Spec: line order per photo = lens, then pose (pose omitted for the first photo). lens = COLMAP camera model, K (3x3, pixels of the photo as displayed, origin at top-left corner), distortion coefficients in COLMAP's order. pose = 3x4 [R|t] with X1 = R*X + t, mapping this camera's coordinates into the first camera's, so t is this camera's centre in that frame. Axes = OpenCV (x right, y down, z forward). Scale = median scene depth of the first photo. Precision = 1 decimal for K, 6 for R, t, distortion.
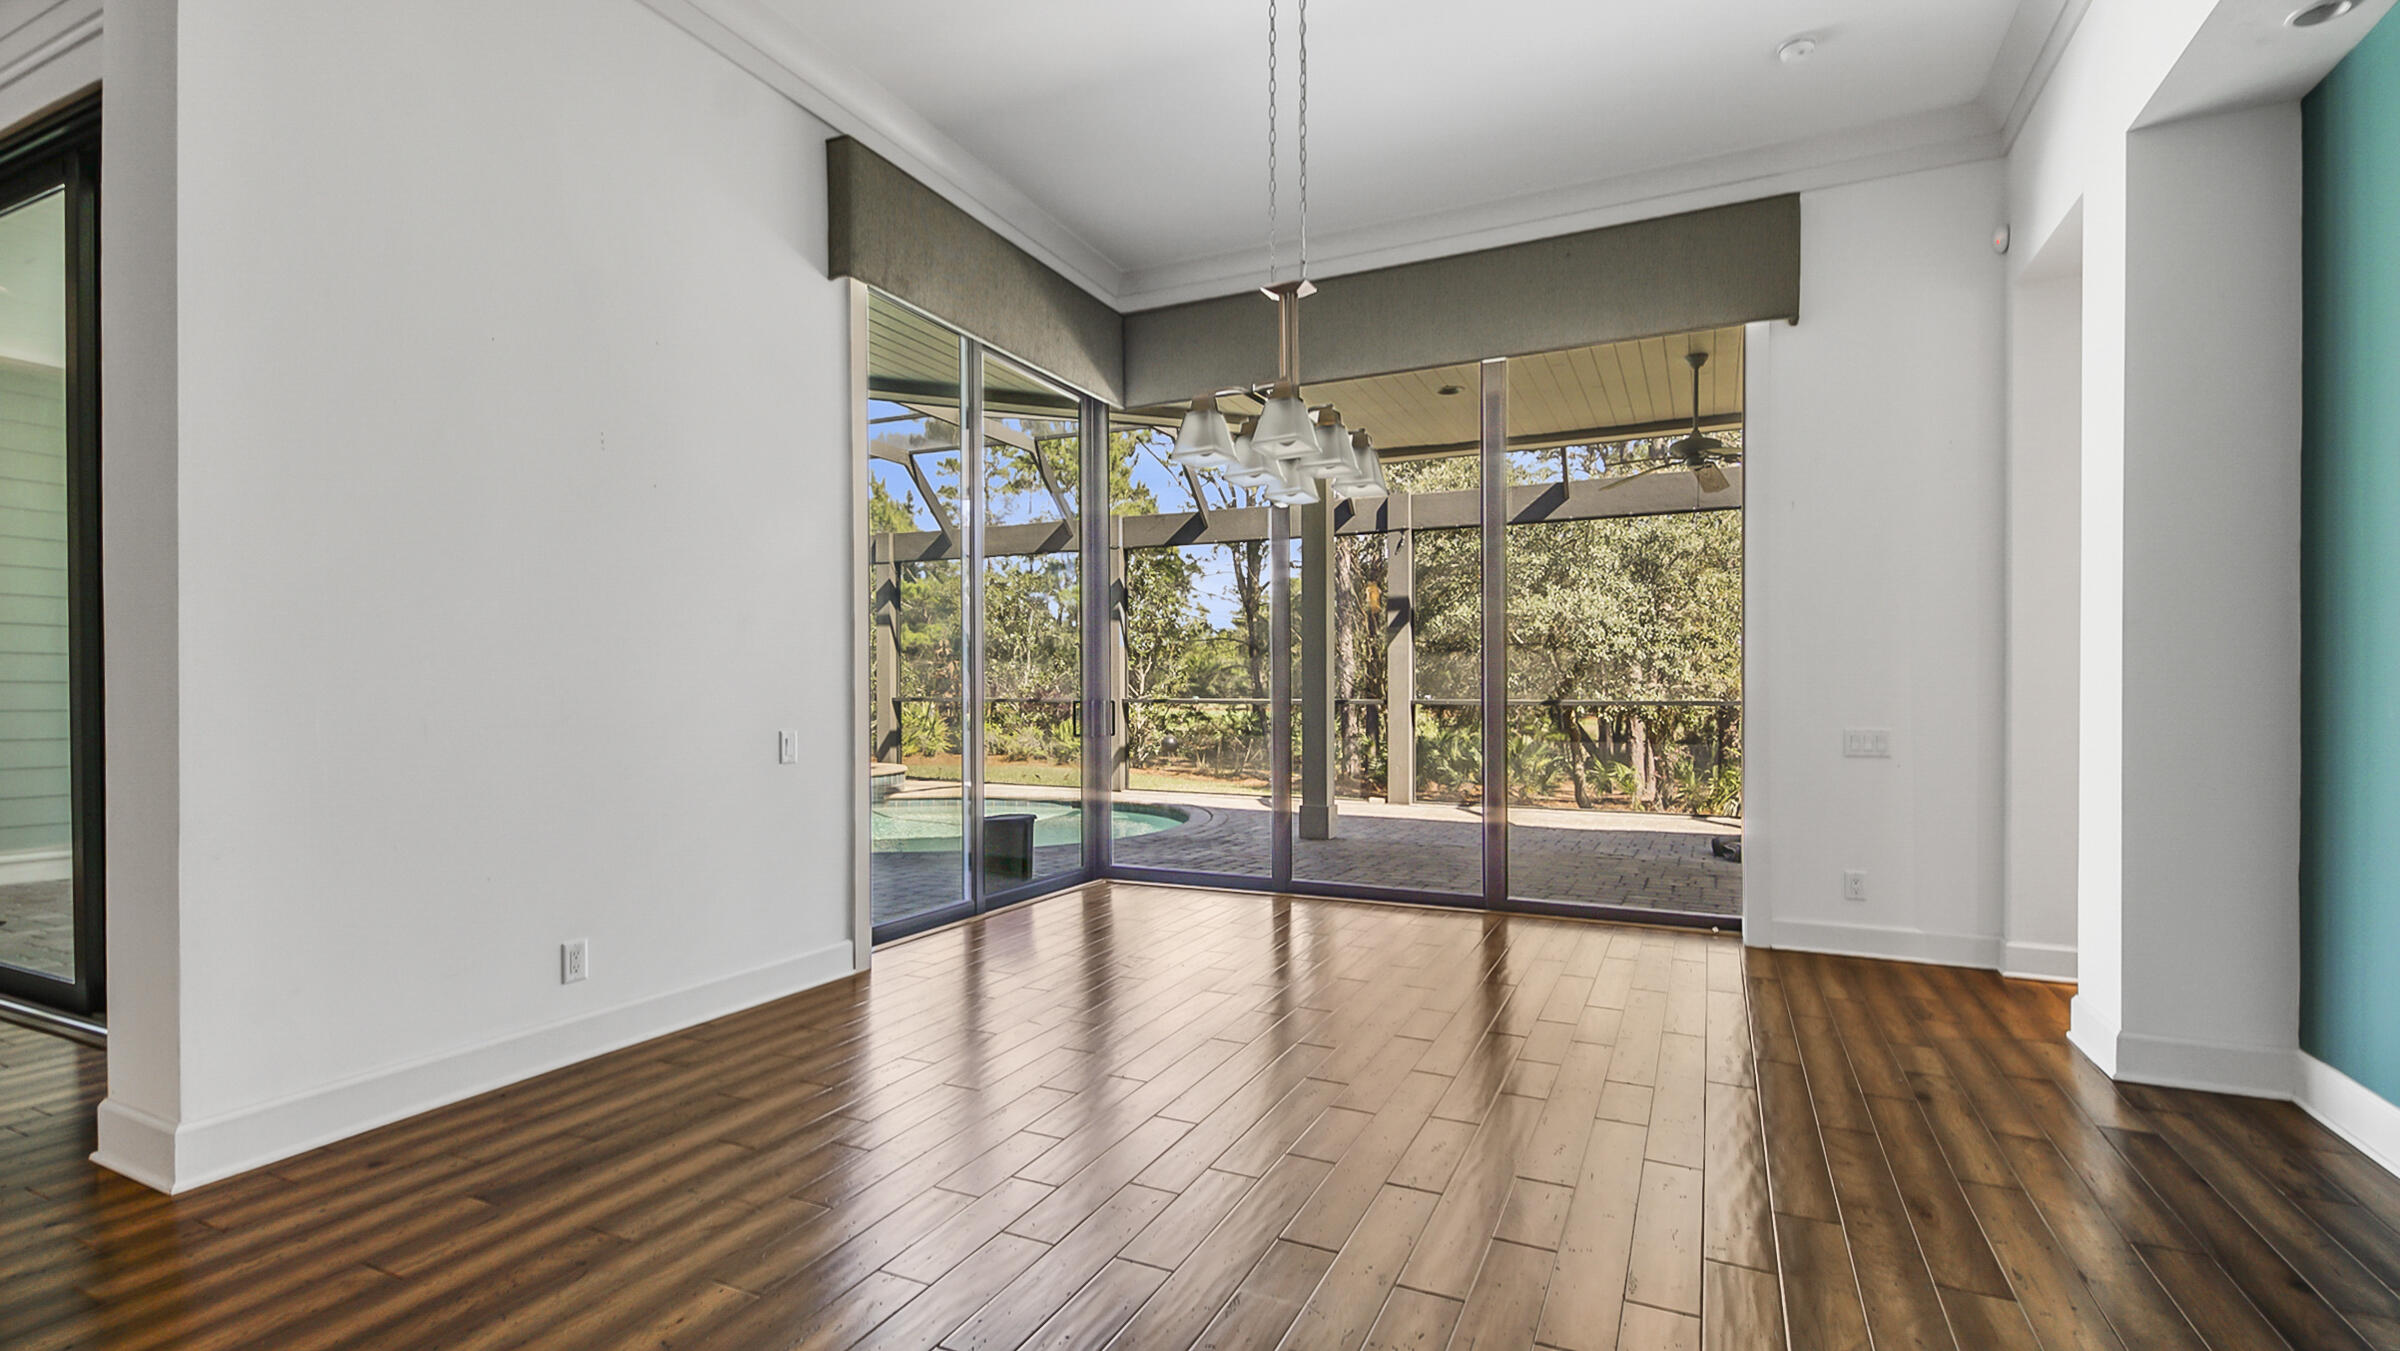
lens RADIAL K [[1080.4, 0, 1178.2], [0, 1080.4, 693.0], [0, 0, 1]] dist [-0.000655, -0.008229]
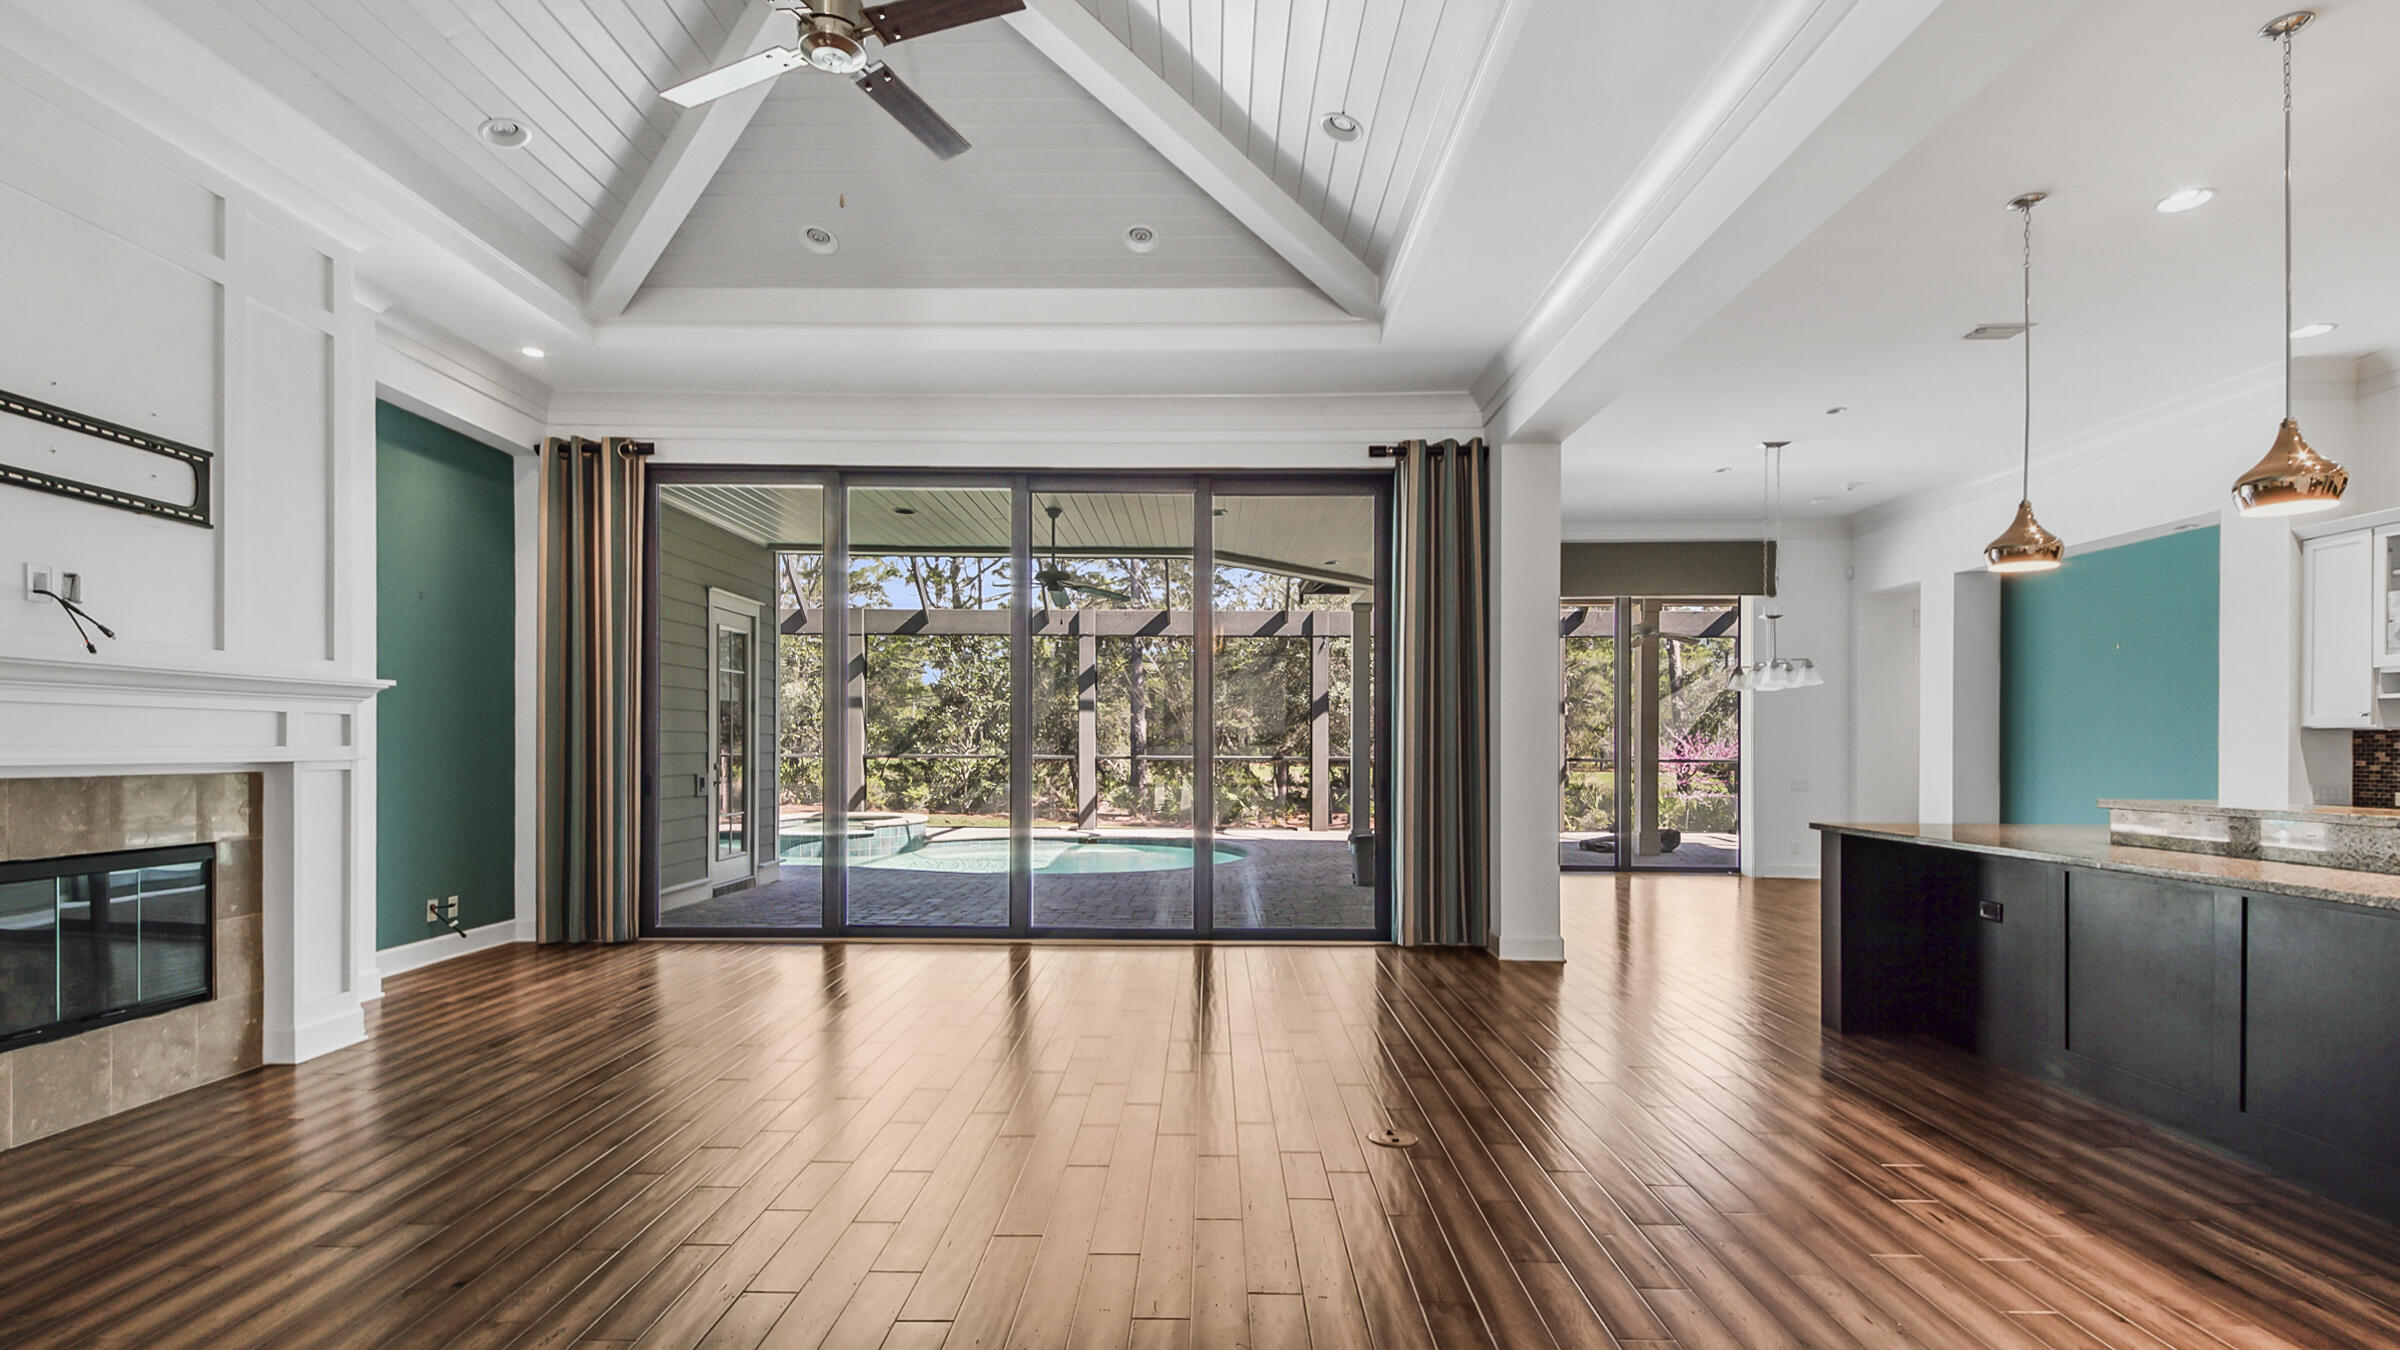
lens RADIAL K [[1085.0, 0, 1189.1], [0, 1085.0, 755.7], [0, 0, 1]] dist [-0.002330, -0.000312]
pose [[0.910091, -0.003452, 0.414393, -0.491074], [-0.002949, 0.999886, 0.014806, -0.014641], [-0.414397, -0.014697, 0.909978, -0.185103]]
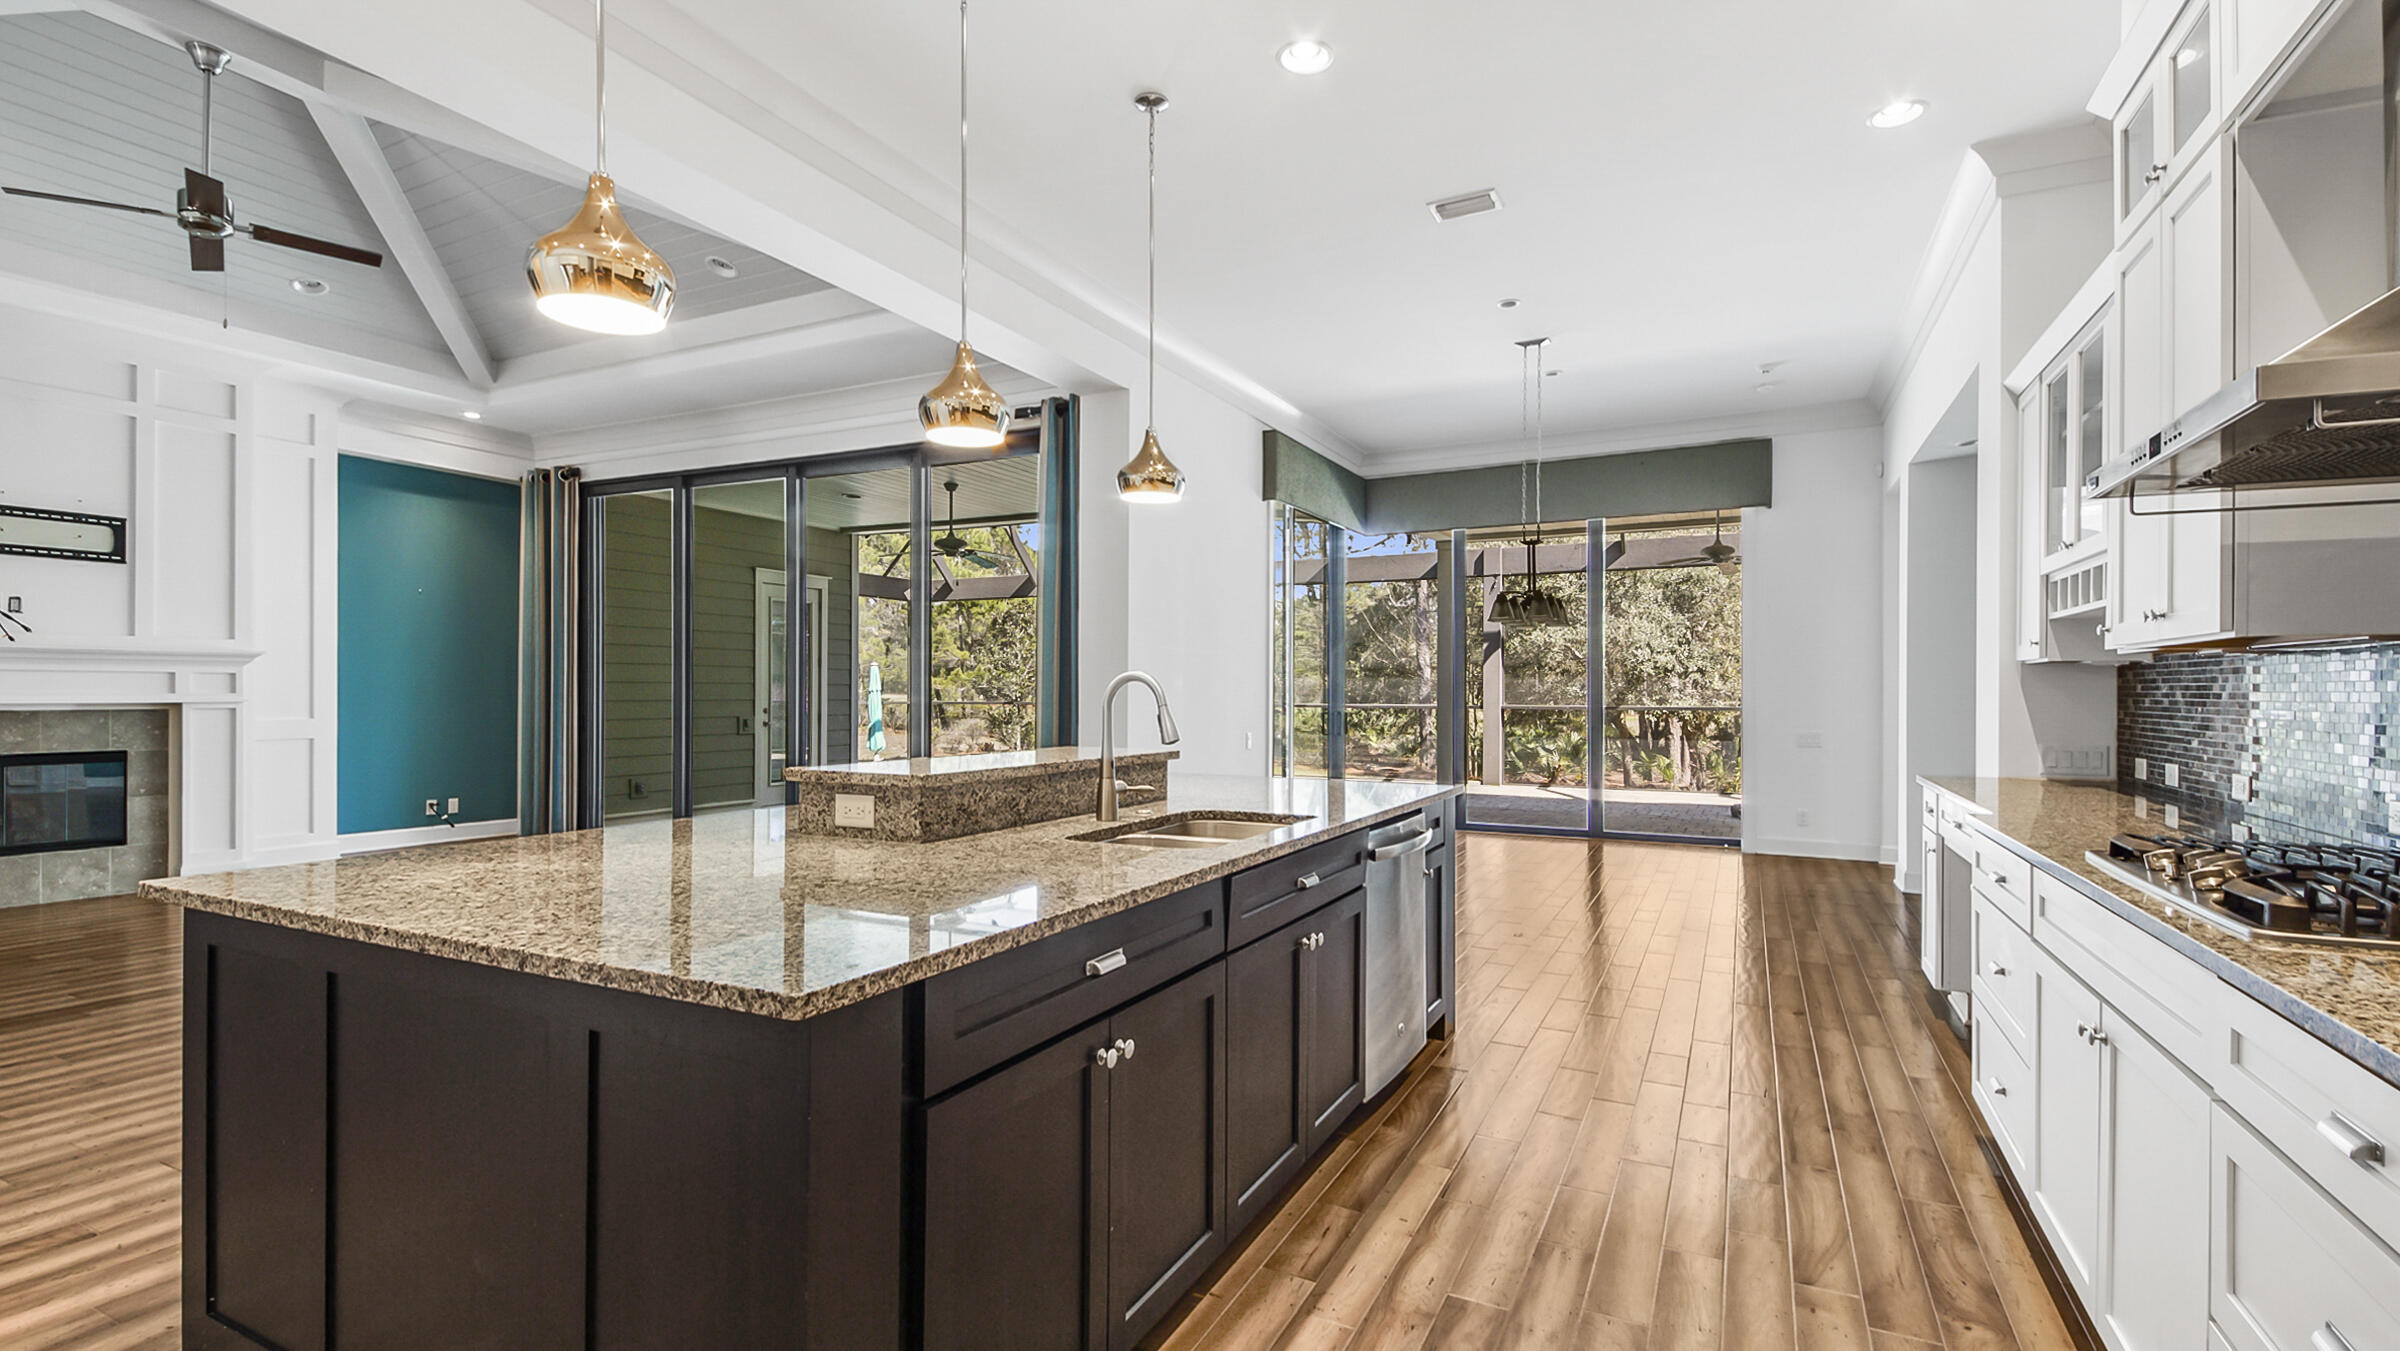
lens RADIAL K [[1080.4, 0, 1186.9], [0, 1080.4, 686.8], [0, 0, 1]] dist [-0.000655, -0.008229]
pose [[0.999809, -0.000544, -0.019544, -0.126505], [0.000530, 1.000000, -0.000688, -0.014426], [0.019544, 0.000677, 0.999809, -0.283347]]
